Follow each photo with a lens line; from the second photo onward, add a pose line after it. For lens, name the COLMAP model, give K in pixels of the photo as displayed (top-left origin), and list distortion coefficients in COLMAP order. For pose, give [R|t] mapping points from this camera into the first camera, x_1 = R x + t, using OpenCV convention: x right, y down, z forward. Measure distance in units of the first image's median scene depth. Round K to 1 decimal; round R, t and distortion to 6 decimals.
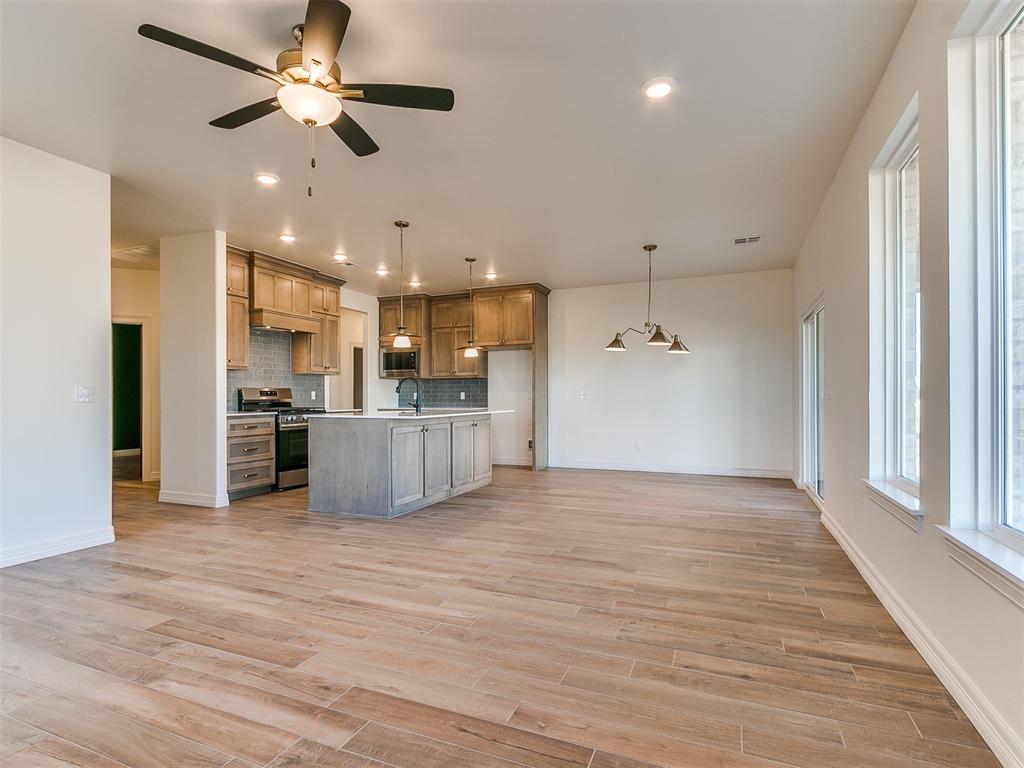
lens RADIAL K [[533.6, 0, 500.3], [0, 533.6, 398.0], [0, 0, 1]] dist [0.001651, -0.001645]
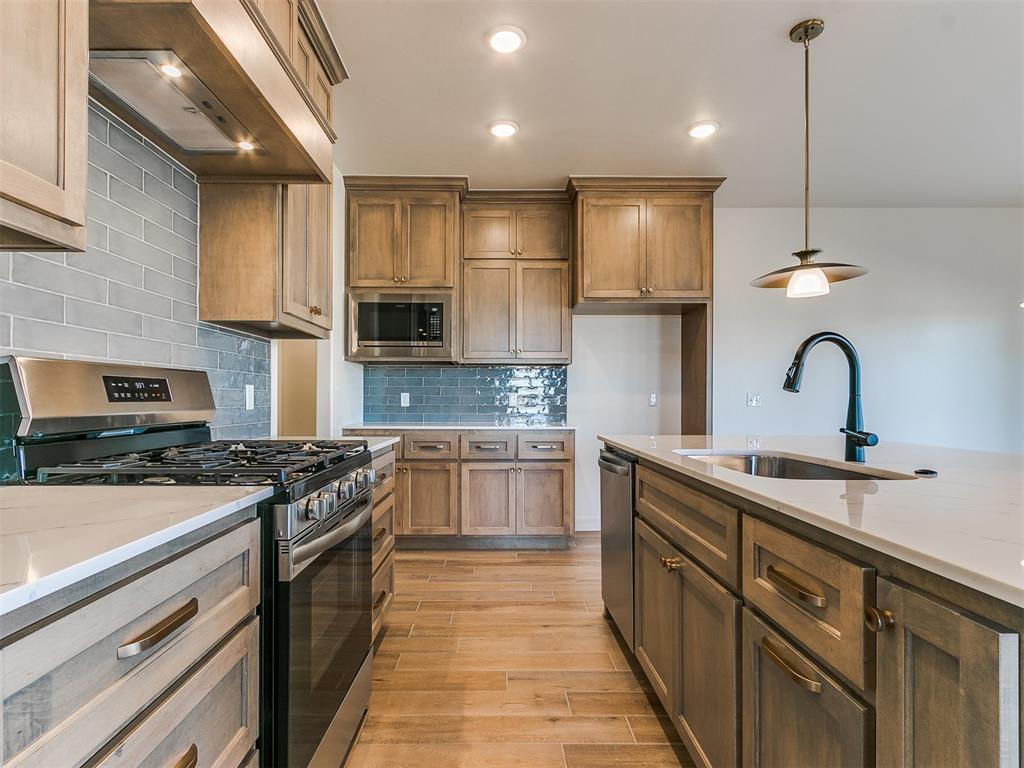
lens RADIAL K [[533.6, 0, 500.3], [0, 533.6, 398.0], [0, 0, 1]] dist [0.001651, -0.001645]
pose [[0.918745, 0.005093, 0.394819, -0.338551], [-0.003034, 0.999978, -0.005839, -0.003236], [-0.394840, 0.004167, 0.918740, 0.648931]]
